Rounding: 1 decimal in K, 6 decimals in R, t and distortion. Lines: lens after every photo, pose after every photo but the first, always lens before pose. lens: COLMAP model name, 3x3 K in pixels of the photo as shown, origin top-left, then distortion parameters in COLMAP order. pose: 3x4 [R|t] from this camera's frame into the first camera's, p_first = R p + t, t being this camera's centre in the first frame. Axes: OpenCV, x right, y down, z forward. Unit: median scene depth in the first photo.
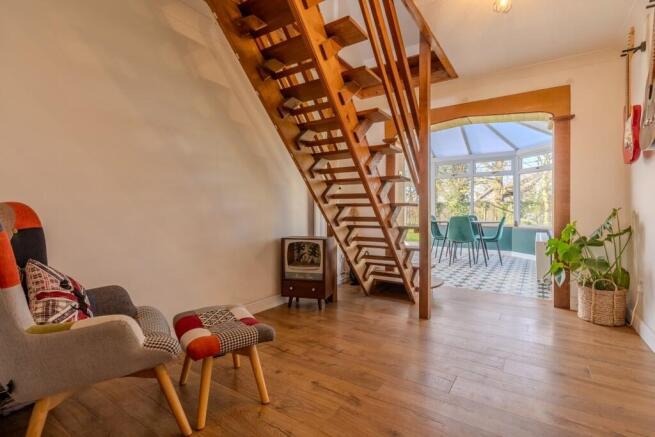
lens RADIAL K [[300.0, 0, 329.5], [0, 300.0, 212.3], [0, 0, 1]] dist [-0.005724, -0.000216]
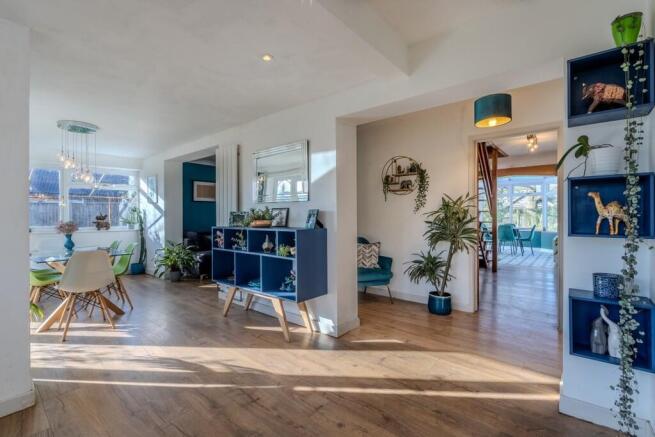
lens RADIAL K [[300.0, 0, 325.8], [0, 300.0, 219.2], [0, 0, 1]] dist [-0.005724, -0.000216]
pose [[0.995946, -0.008386, -0.089566, -0.319324], [0.008661, 0.999959, 0.002675, -0.025160], [0.089540, -0.003439, 0.995977, -0.574550]]
